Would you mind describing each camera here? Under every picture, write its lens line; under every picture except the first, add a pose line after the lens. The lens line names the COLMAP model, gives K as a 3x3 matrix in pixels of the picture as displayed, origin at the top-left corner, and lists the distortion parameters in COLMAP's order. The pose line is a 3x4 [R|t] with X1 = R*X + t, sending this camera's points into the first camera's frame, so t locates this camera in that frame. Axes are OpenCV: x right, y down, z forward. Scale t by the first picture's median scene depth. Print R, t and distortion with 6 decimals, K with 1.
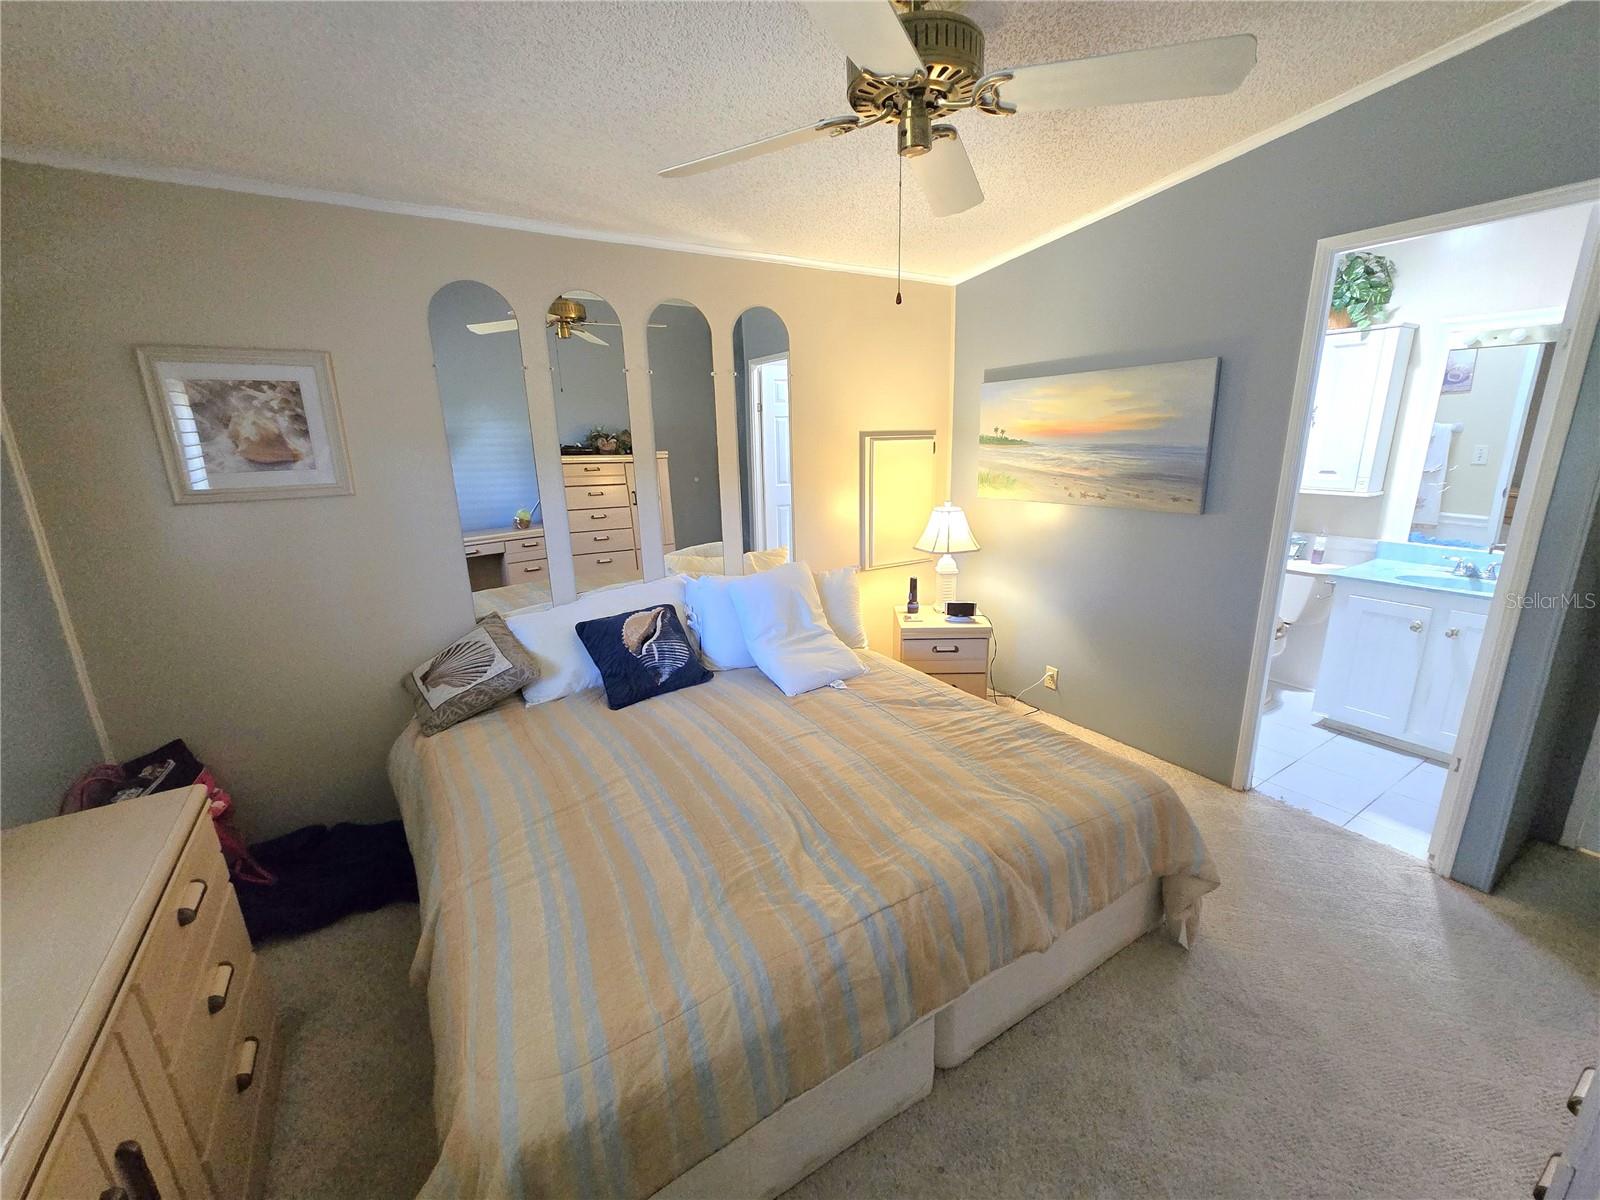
lens RADIAL K [[657.0, 0, 804.6], [0, 657.0, 601.6], [0, 0, 1]] dist [-0.000606, 0.002867]
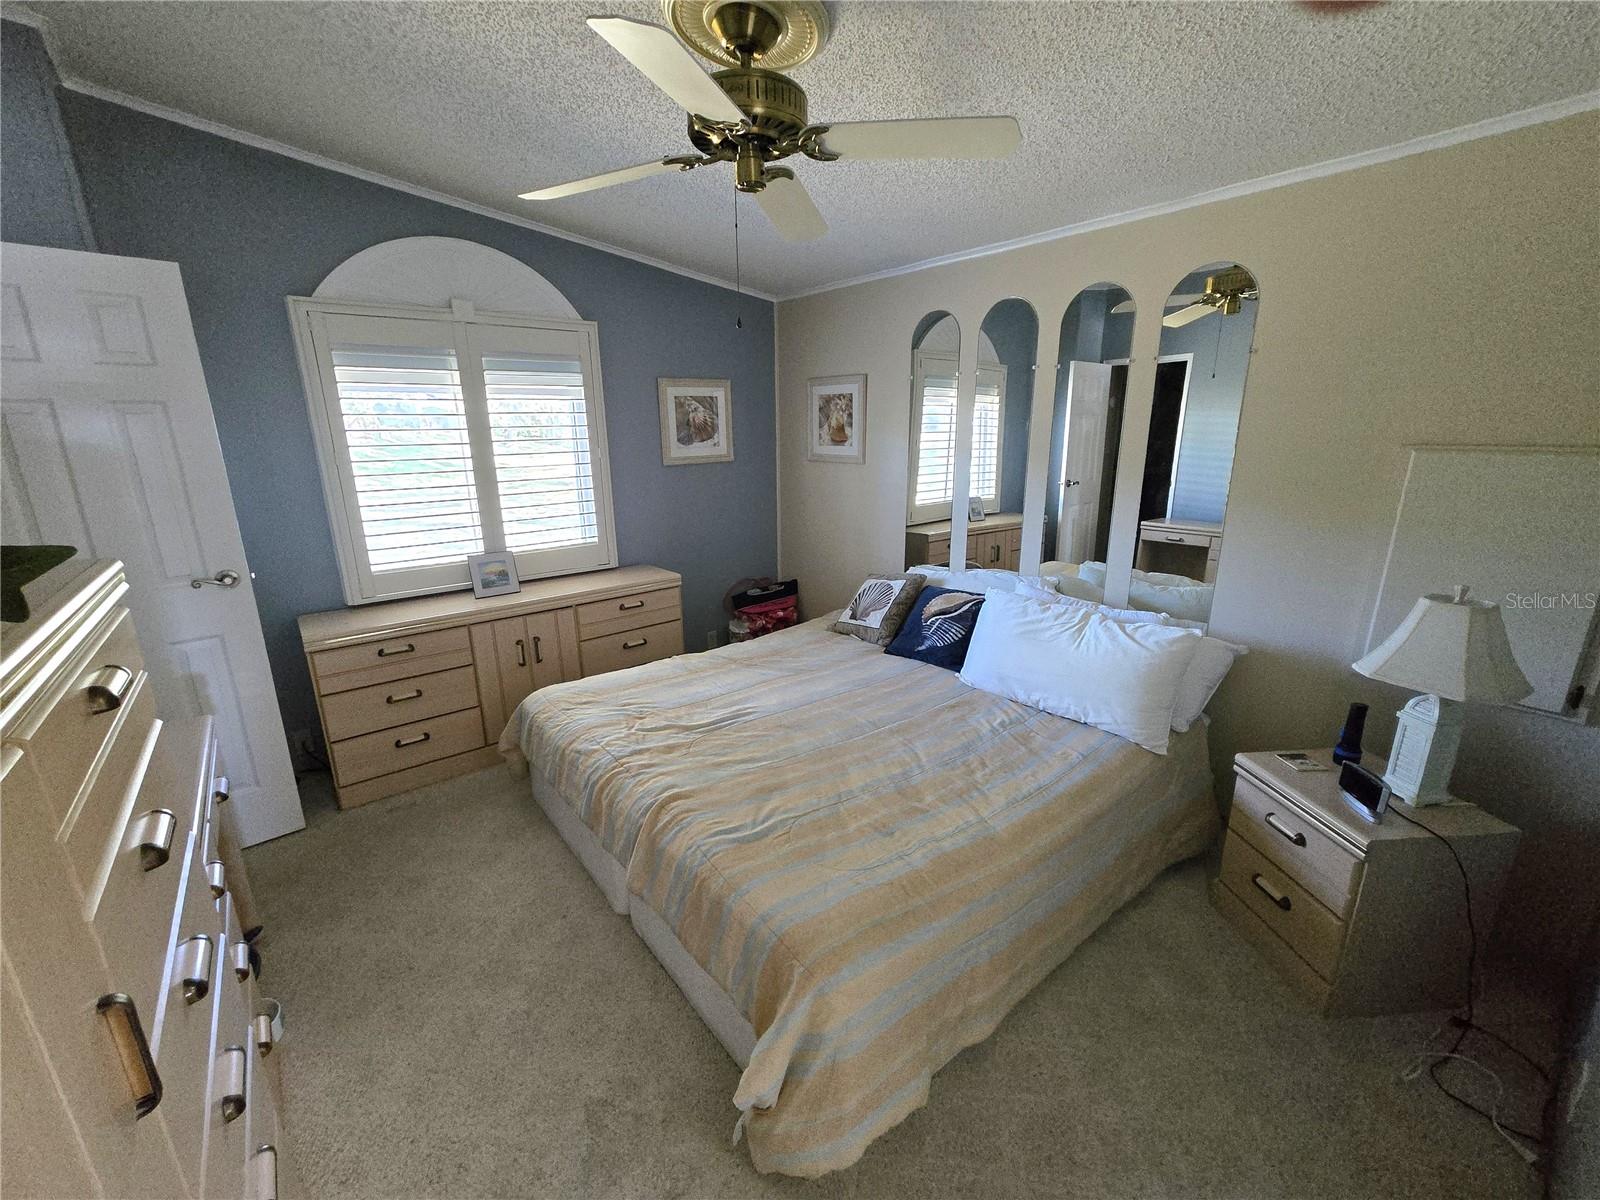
lens RADIAL K [[657.0, 0, 804.6], [0, 657.0, 601.6], [0, 0, 1]] dist [-0.000606, 0.002867]
pose [[0.125651, 0.273061, -0.953756, 0.945312], [-0.247588, 0.939586, 0.236386, -0.201484], [0.960683, 0.206436, 0.185667, 0.682317]]
